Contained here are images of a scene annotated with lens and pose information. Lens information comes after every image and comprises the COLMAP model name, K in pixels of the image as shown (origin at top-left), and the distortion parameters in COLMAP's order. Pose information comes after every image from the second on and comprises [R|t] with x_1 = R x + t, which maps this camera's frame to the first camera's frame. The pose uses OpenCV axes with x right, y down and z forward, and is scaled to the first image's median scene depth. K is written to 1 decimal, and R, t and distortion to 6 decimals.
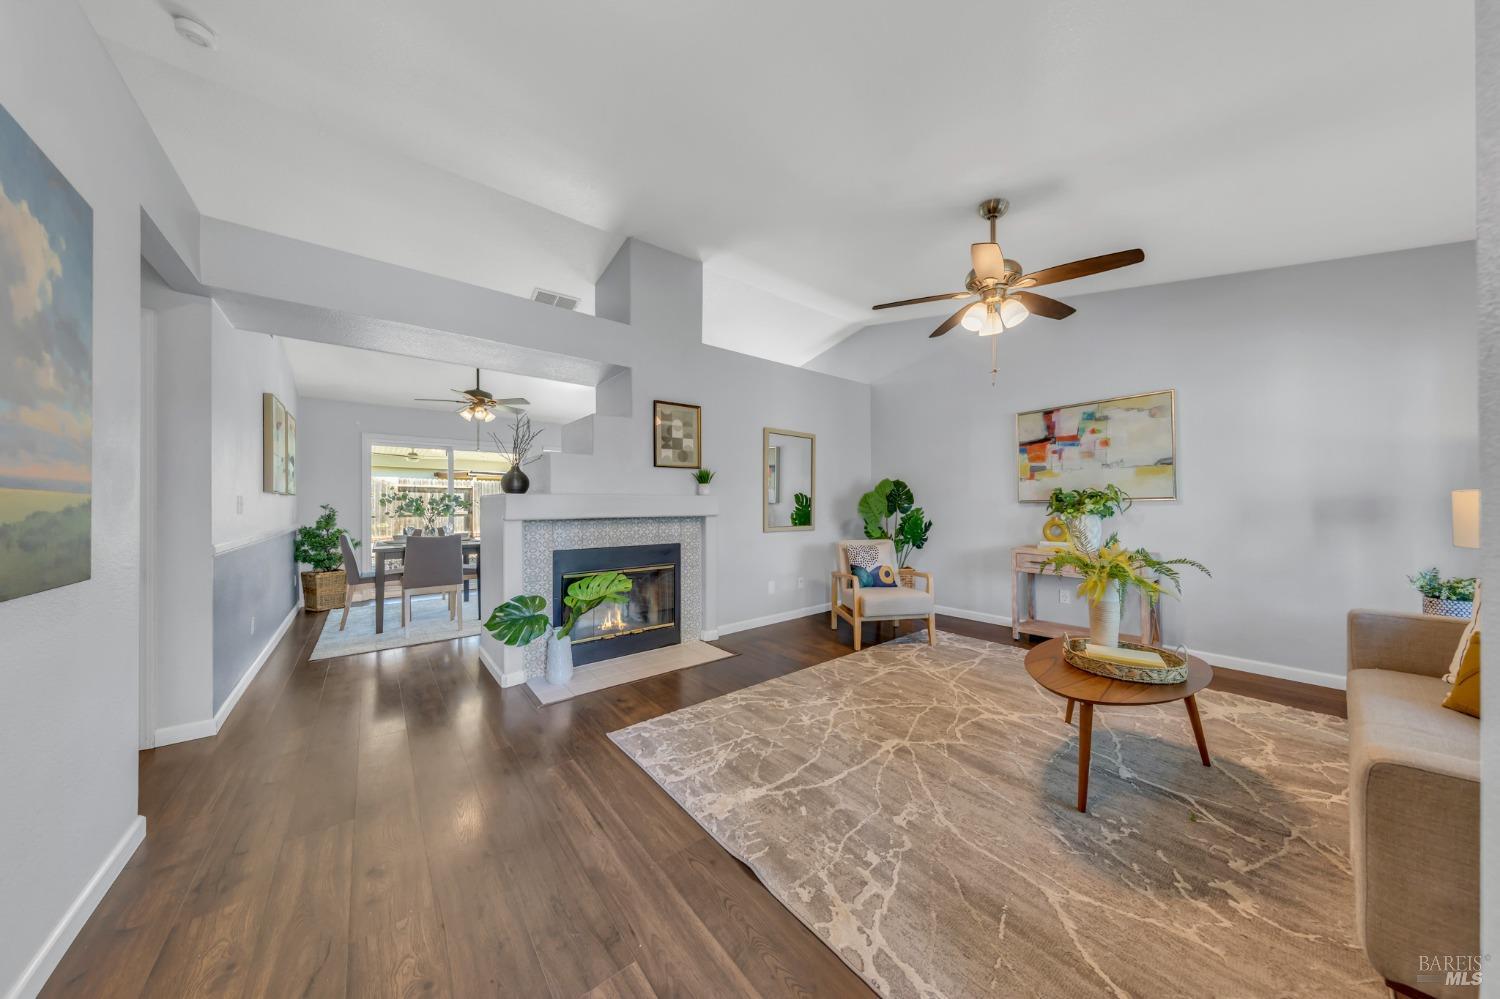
lens RADIAL K [[444.6, 0, 730.8], [0, 444.6, 505.9], [0, 0, 1]] dist [-0.000088, -0.000014]
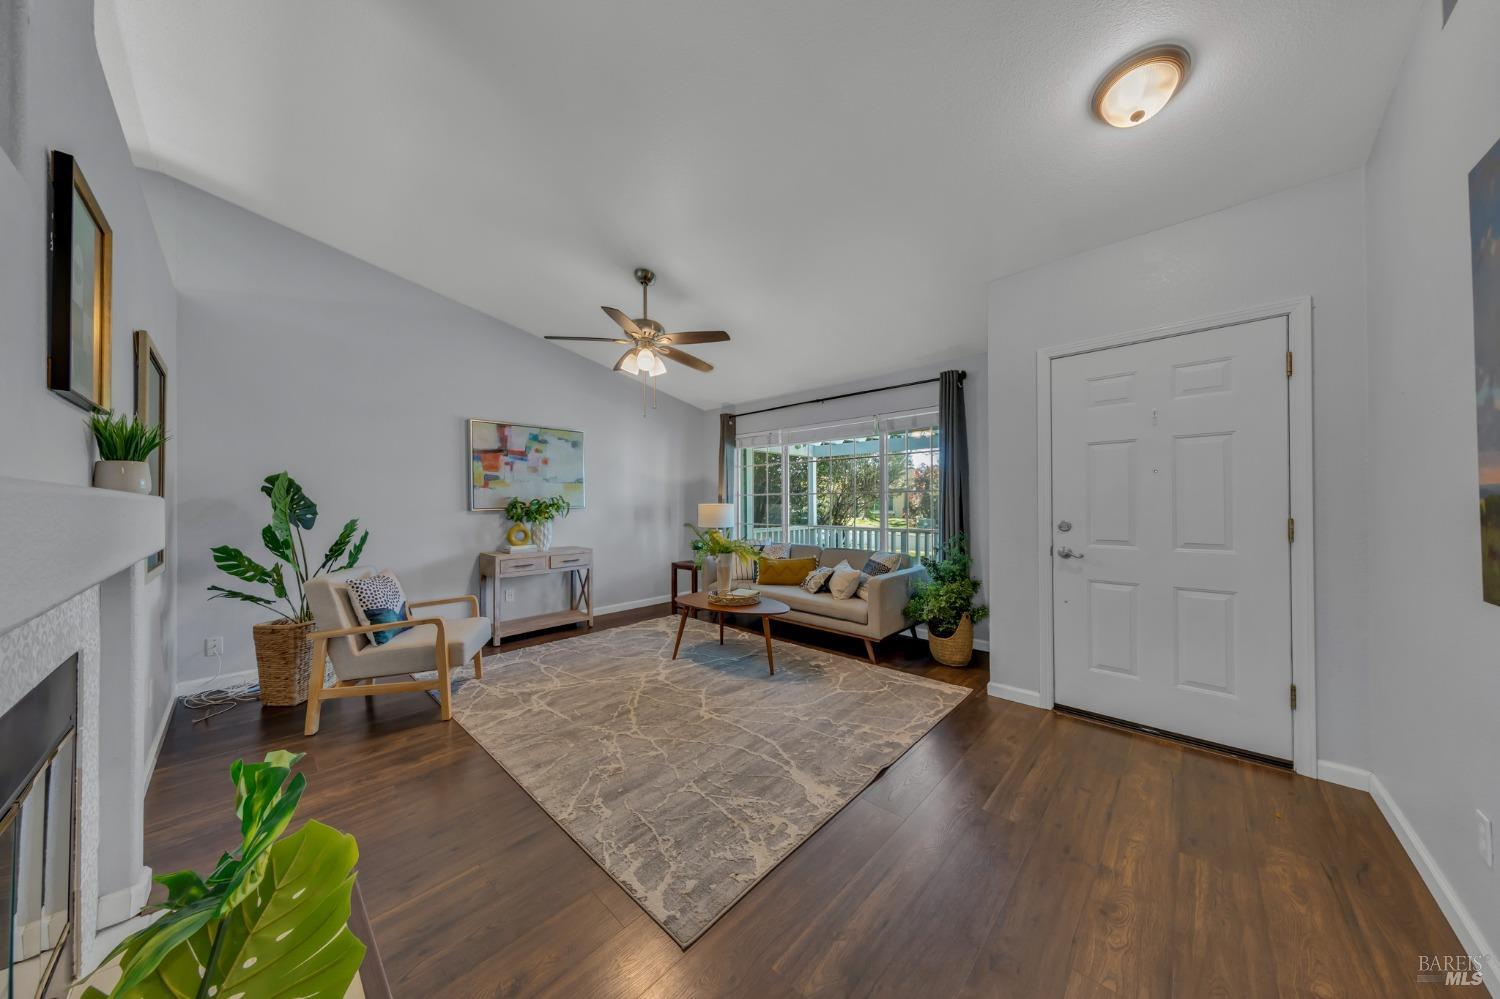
lens RADIAL K [[473.4, 0, 748.6], [0, 473.4, 503.3], [0, 0, 1]] dist [0.000725, 0.000013]
pose [[-0.143985, 0.010604, 0.989523, -0.553203], [0.010461, 0.999903, -0.009193, -0.008404], [-0.989525, 0.009028, -0.144082, 0.647505]]
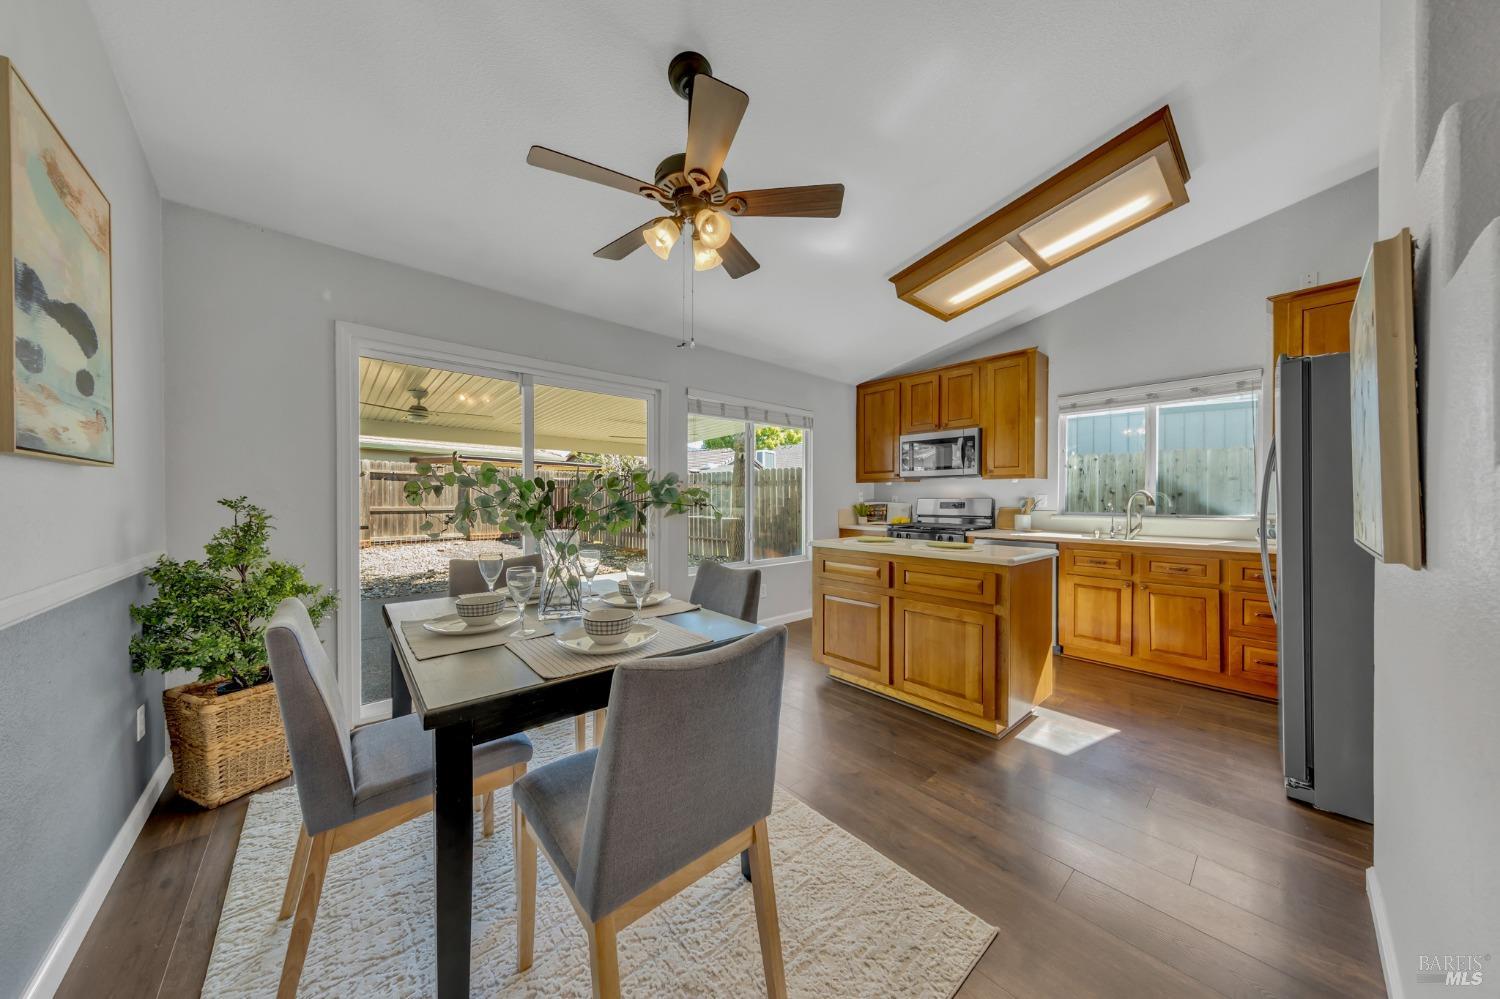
lens RADIAL K [[485.4, 0, 745.9], [0, 485.4, 504.6], [0, 0, 1]] dist [-0.000451, -0.000079]
pose [[0.998864, 0.003344, 0.047537, -1.078083], [-0.003476, 0.999990, 0.002687, 0.000977], [-0.047527, -0.002849, 0.998866, 1.223138]]
